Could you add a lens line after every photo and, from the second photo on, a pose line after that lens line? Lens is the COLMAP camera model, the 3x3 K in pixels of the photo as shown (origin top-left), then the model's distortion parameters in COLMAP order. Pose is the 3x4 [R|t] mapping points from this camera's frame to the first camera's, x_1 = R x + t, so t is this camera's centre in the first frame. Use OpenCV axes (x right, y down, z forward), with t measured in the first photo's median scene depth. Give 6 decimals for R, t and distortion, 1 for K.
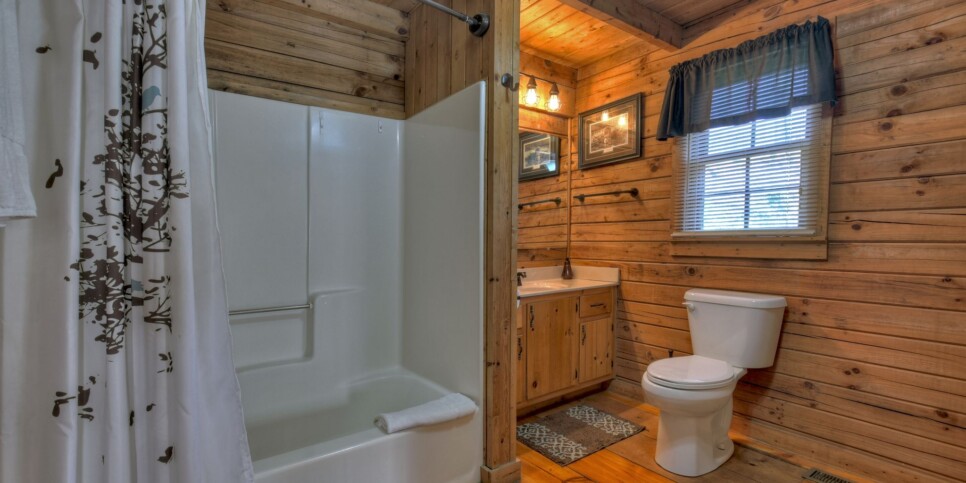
lens RADIAL K [[420.4, 0, 481.3], [0, 420.4, 253.8], [0, 0, 1]] dist [0.003180, -0.010938]
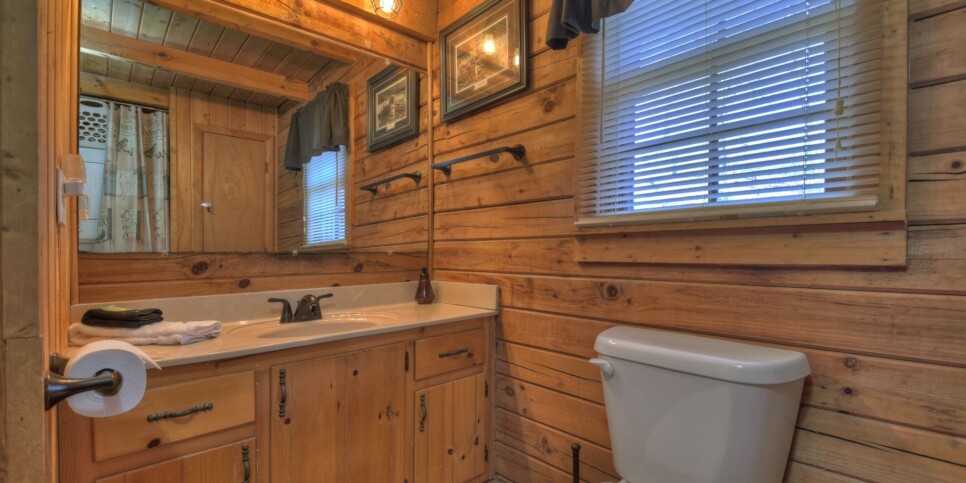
lens RADIAL K [[420.4, 0, 481.3], [0, 420.4, 253.8], [0, 0, 1]] dist [0.003180, -0.010938]
pose [[0.993911, -0.001297, 0.110177, 0.260973], [0.004325, 0.999619, -0.027252, 0.007394], [-0.110100, 0.027563, 0.993538, 0.463295]]
